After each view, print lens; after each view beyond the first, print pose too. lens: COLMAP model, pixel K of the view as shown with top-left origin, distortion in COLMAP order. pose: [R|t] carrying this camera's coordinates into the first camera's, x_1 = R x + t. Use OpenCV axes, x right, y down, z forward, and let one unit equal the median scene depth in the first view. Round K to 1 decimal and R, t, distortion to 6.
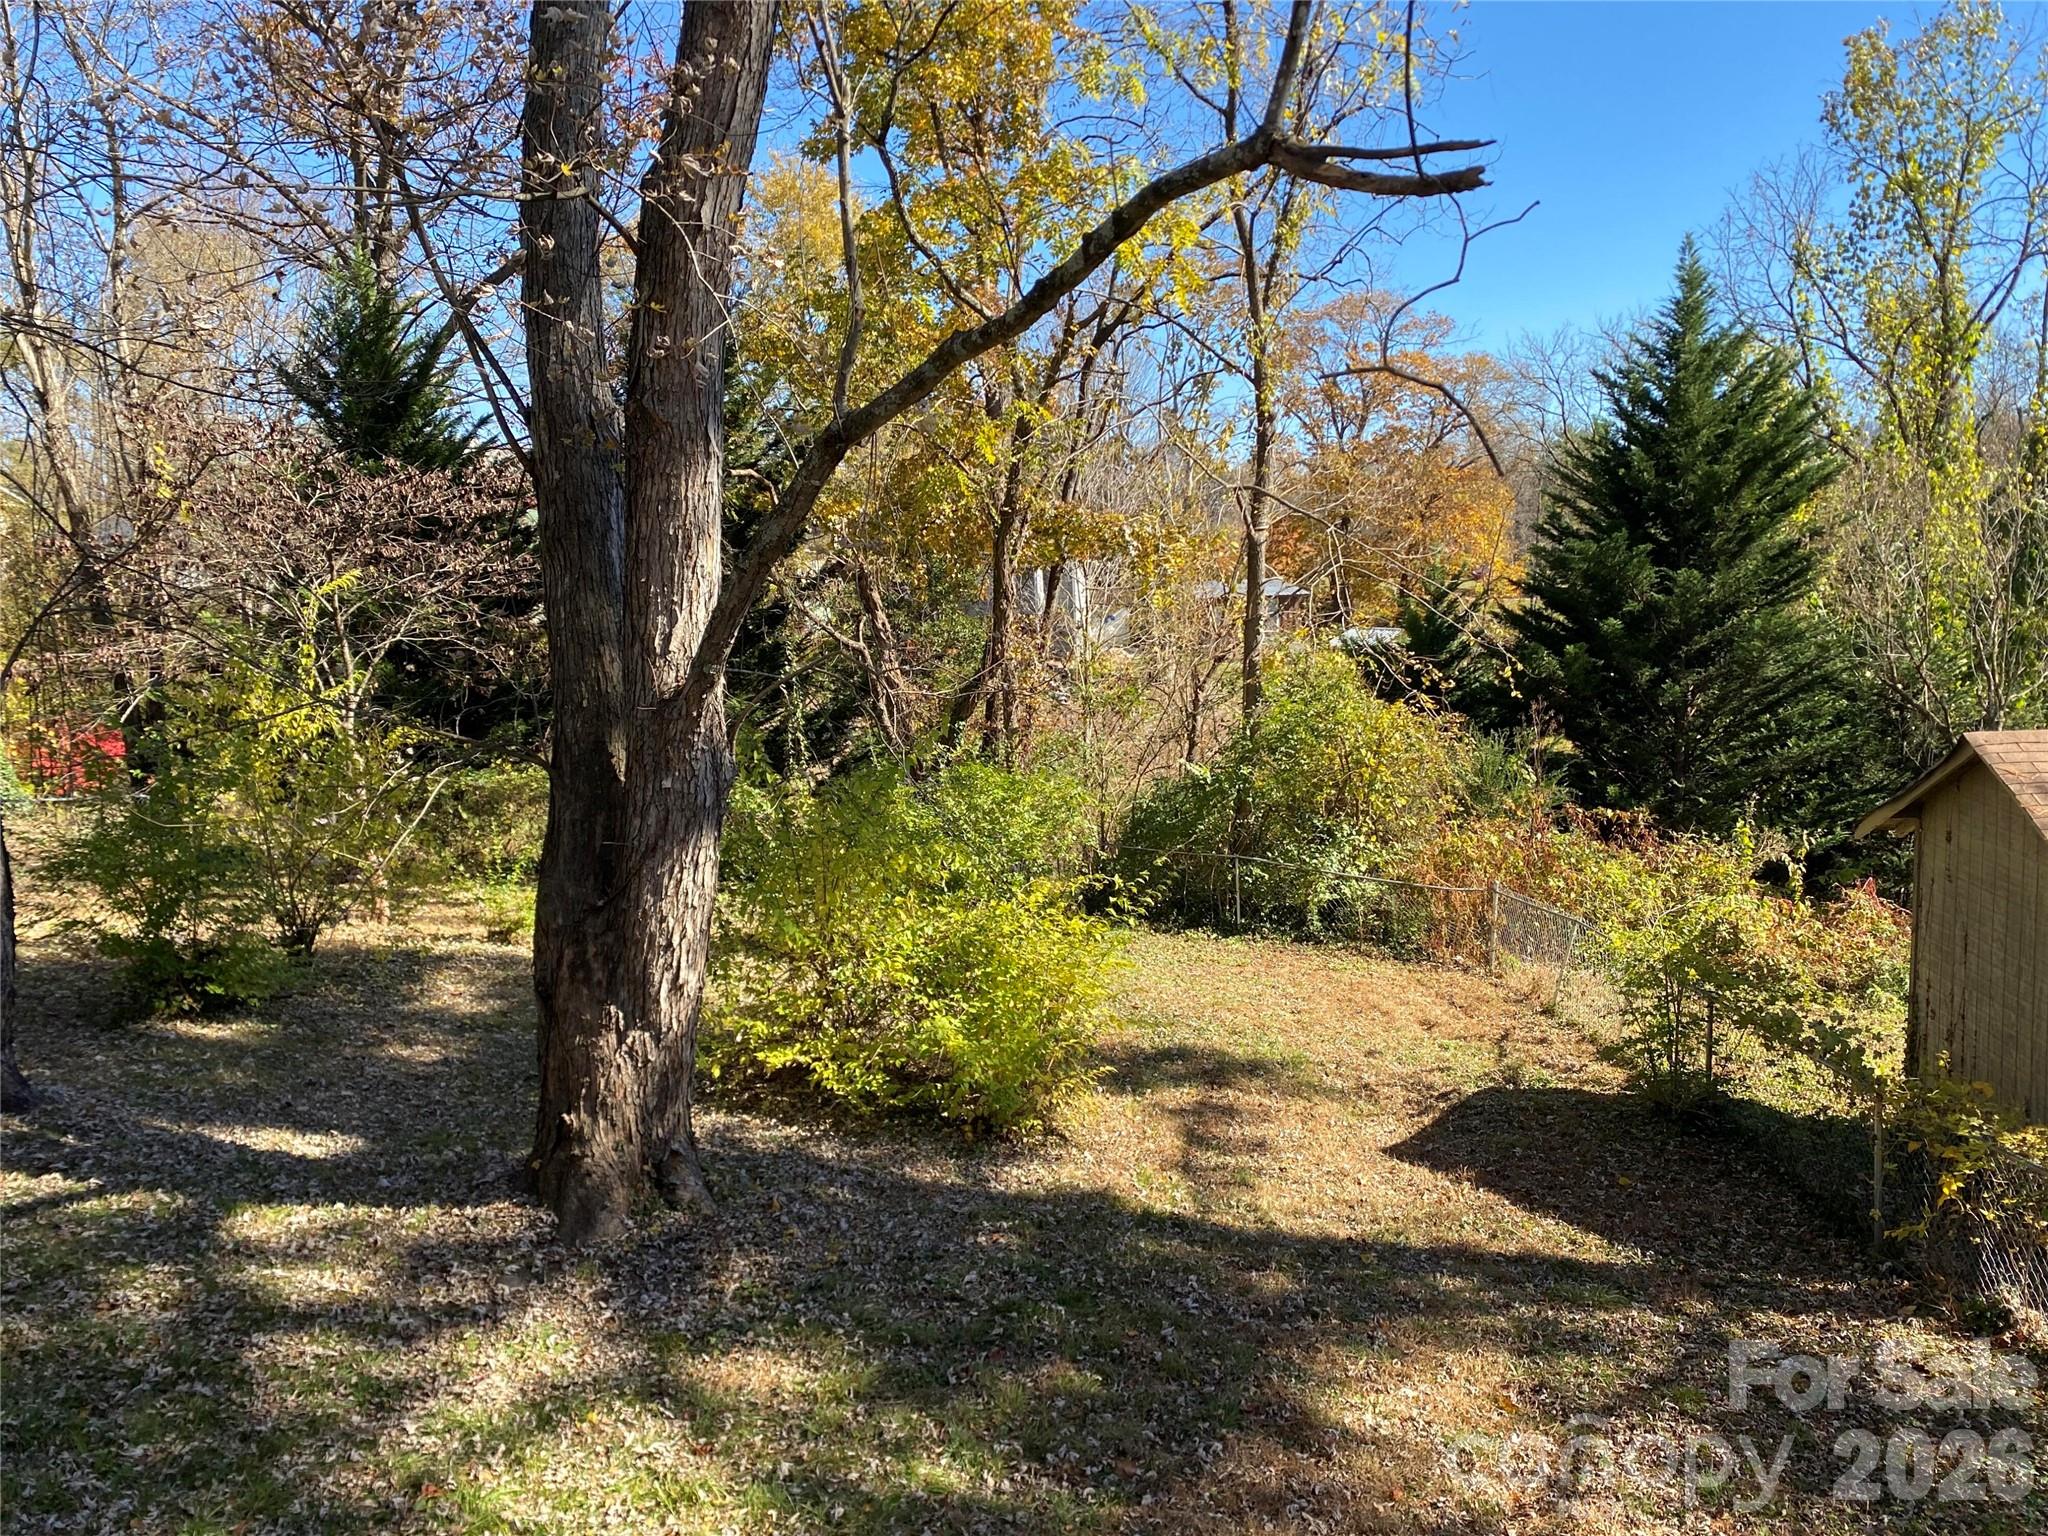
lens RADIAL K [[1555.2, 0, 1019.4], [0, 1555.2, 774.6], [0, 0, 1]] dist [0.013838, -0.006805]
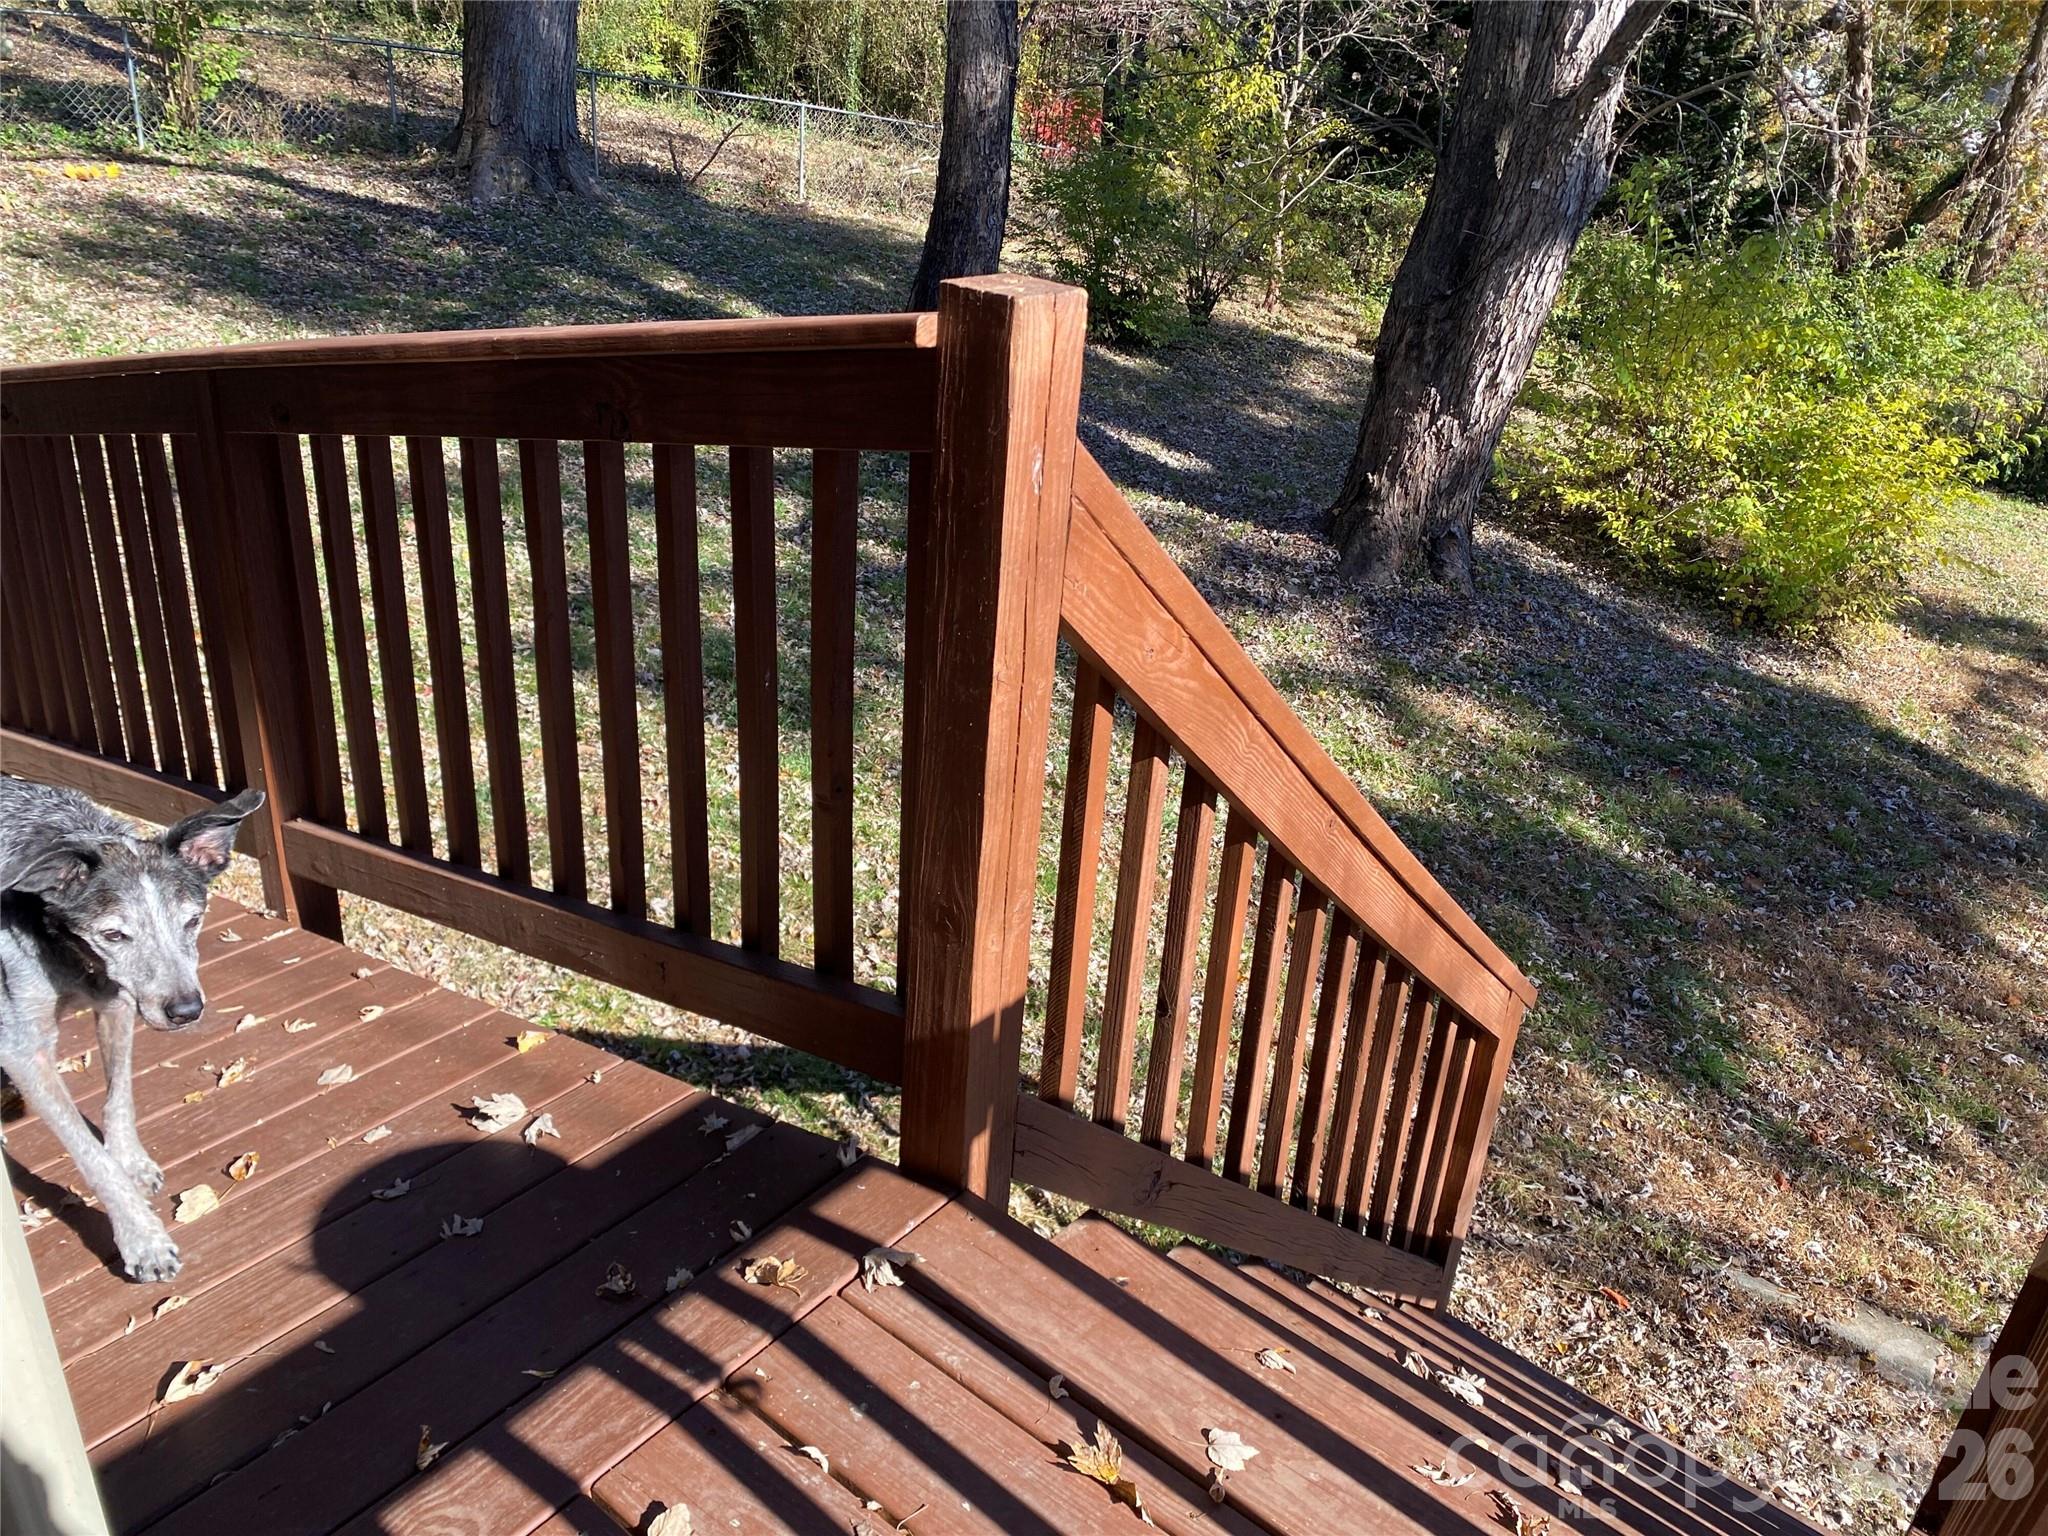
lens RADIAL K [[1585.2, 0, 1033.9], [0, 1585.2, 761.0], [0, 0, 1]] dist [0.043185, -0.062482]
pose [[0.834911, 0.331696, -0.439206, 0.089305], [-0.183485, 0.920091, 0.346073, 0.050860], [0.518900, -0.208352, 0.829055, -0.152196]]
